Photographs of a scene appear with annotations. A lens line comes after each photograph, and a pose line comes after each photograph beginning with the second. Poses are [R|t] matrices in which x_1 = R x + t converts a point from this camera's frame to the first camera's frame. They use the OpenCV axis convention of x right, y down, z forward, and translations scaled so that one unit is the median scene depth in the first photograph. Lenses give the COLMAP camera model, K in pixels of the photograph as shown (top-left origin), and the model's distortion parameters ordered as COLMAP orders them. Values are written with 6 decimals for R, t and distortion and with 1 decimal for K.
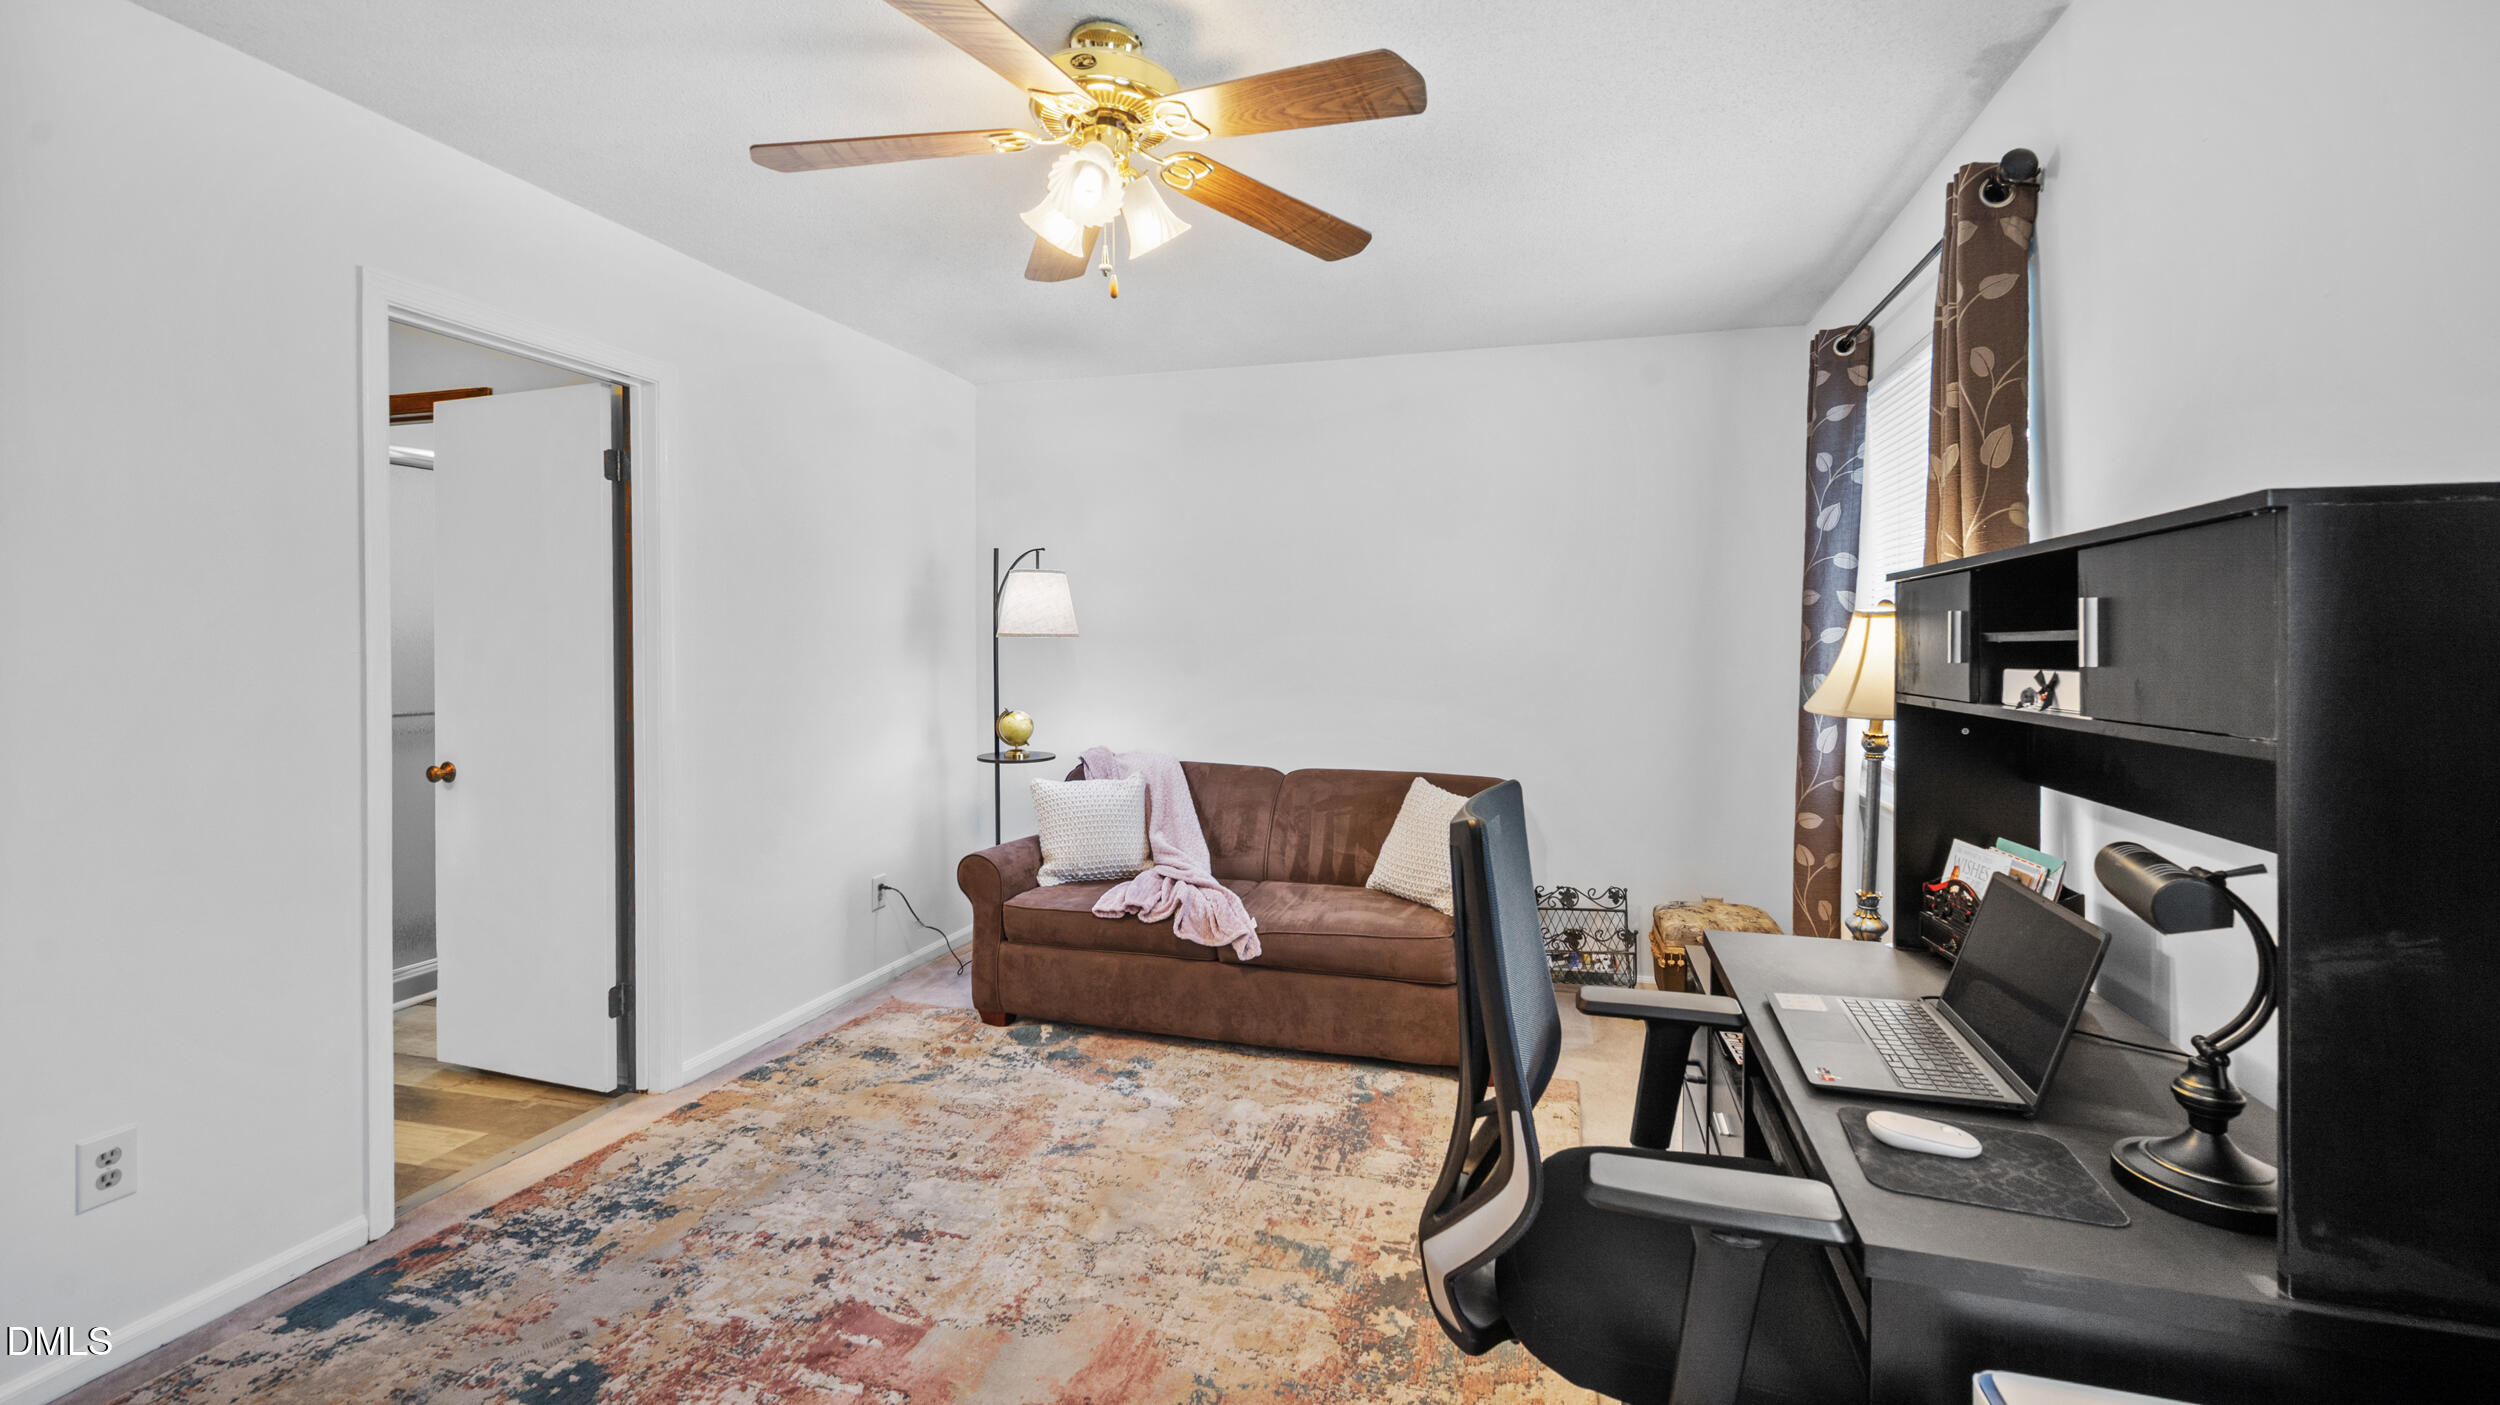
lens RADIAL K [[1025.5, 0, 1263.9], [0, 1025.5, 652.7], [0, 0, 1]] dist [0.001447, 0.000314]
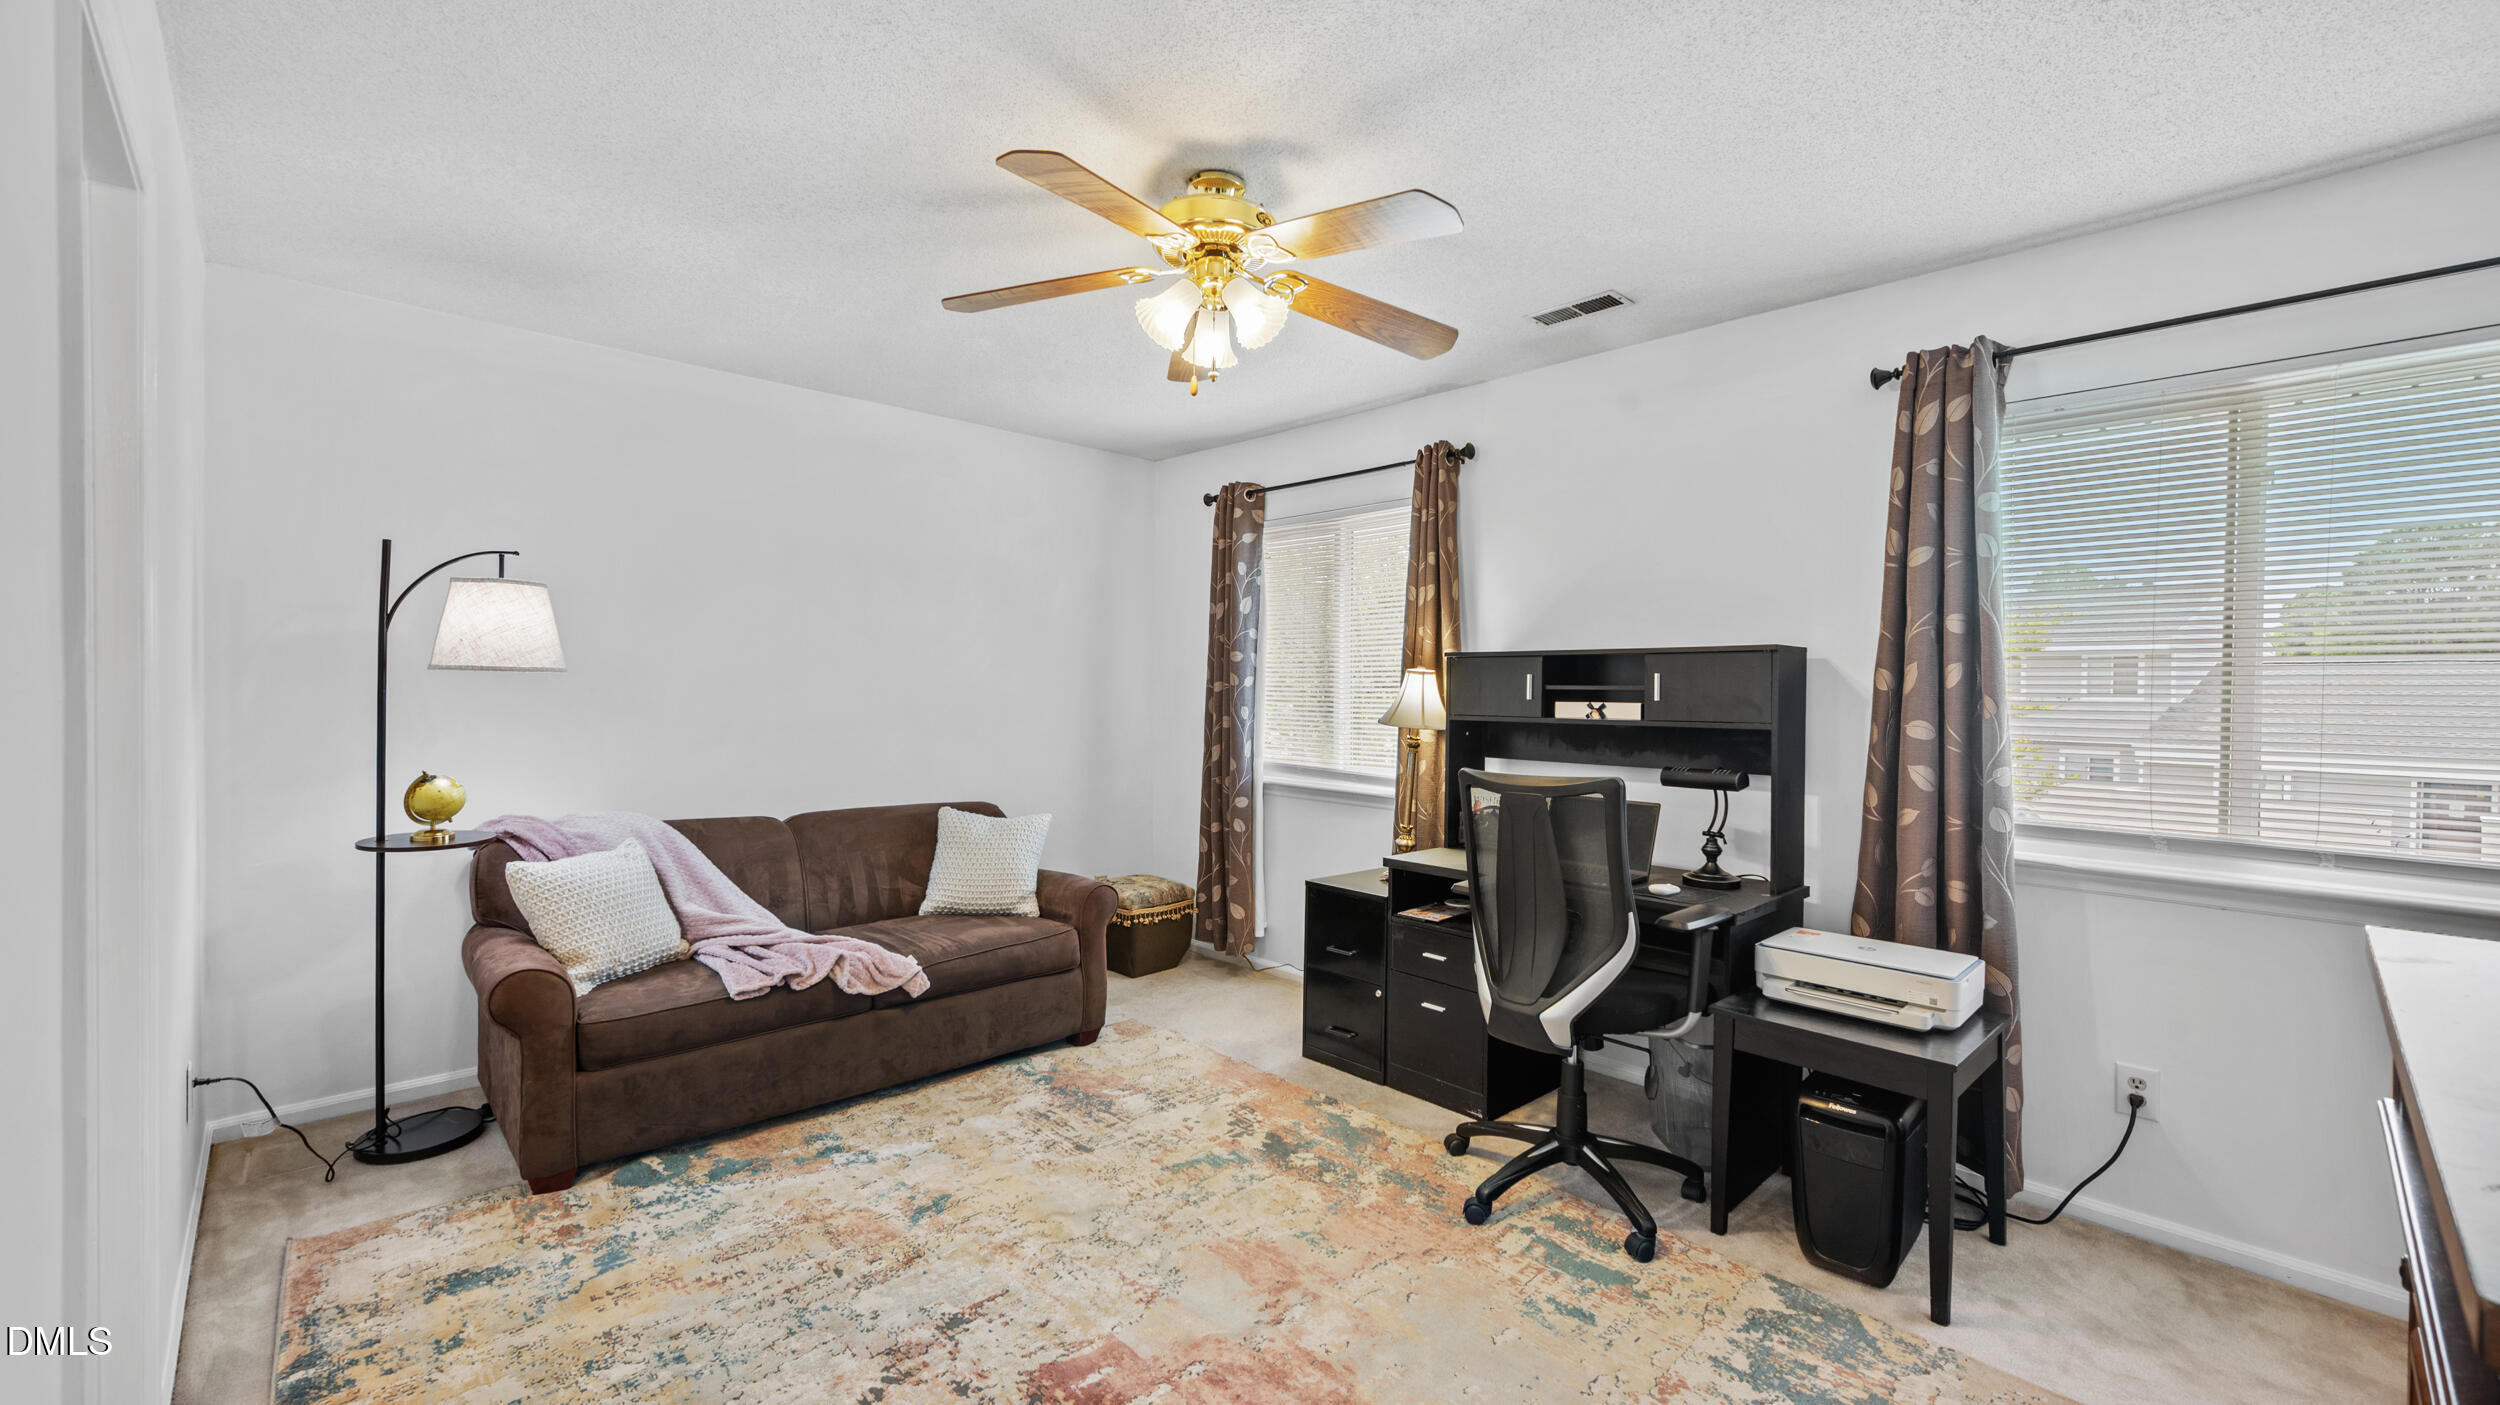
lens RADIAL K [[1005.5, 0, 1205.2], [0, 1005.5, 702.2], [0, 0, 1]] dist [-0.000371, -0.000161]
pose [[0.521776, -0.008608, 0.853039, -0.718665], [-0.002475, 0.999930, 0.011604, -0.002860], [-0.853079, -0.008166, 0.521718, 0.244578]]
